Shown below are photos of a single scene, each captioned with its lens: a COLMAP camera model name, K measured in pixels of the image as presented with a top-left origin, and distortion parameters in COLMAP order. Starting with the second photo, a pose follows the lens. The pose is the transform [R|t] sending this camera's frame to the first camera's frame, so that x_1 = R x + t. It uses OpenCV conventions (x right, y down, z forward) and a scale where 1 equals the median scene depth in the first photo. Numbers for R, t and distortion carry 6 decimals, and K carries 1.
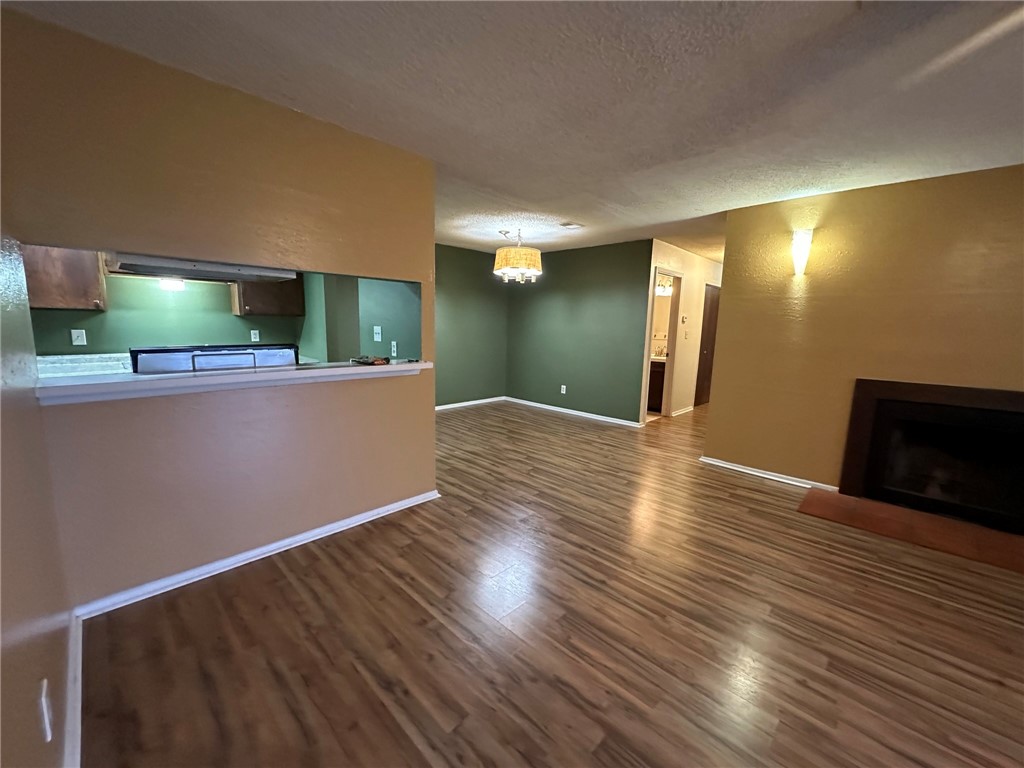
lens RADIAL K [[415.1, 0, 506.9], [0, 415.1, 388.0], [0, 0, 1]] dist [-0.000975, -0.000205]
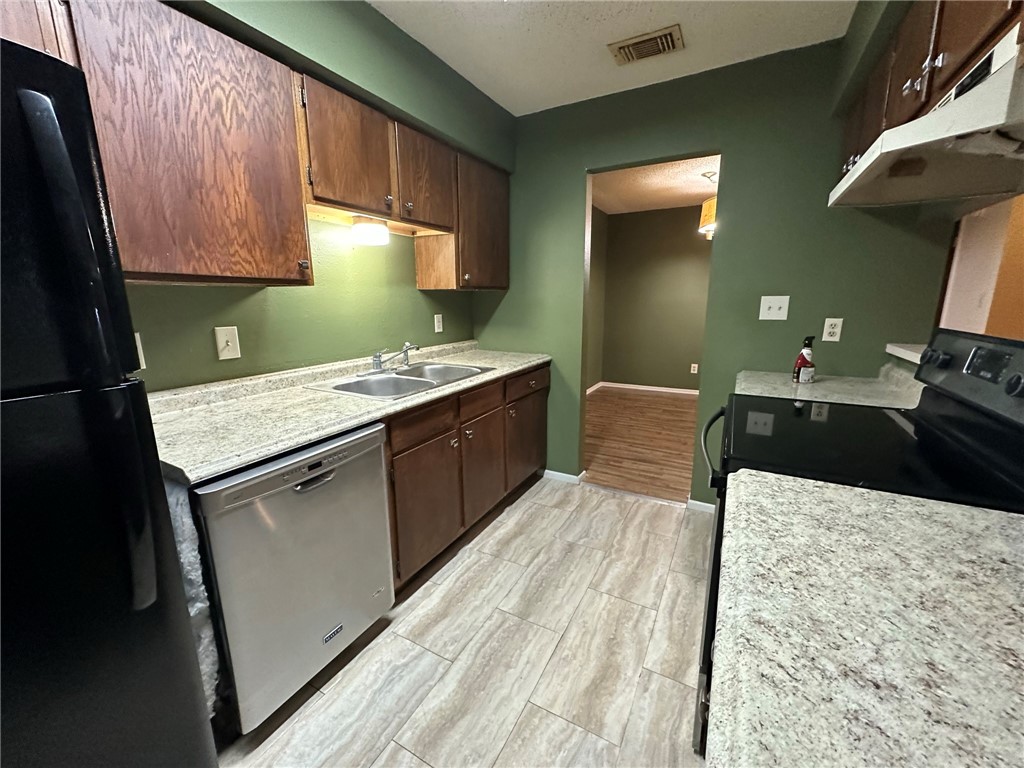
lens RADIAL K [[410.1, 0, 512.0], [0, 410.1, 384.0], [0, 0, 1]] dist [-0.001333, -0.000072]
pose [[0.957432, -0.085372, 0.275744, -0.865287], [0.071308, 0.995609, 0.060652, -0.081827], [-0.279711, -0.038408, 0.959316, 0.473977]]
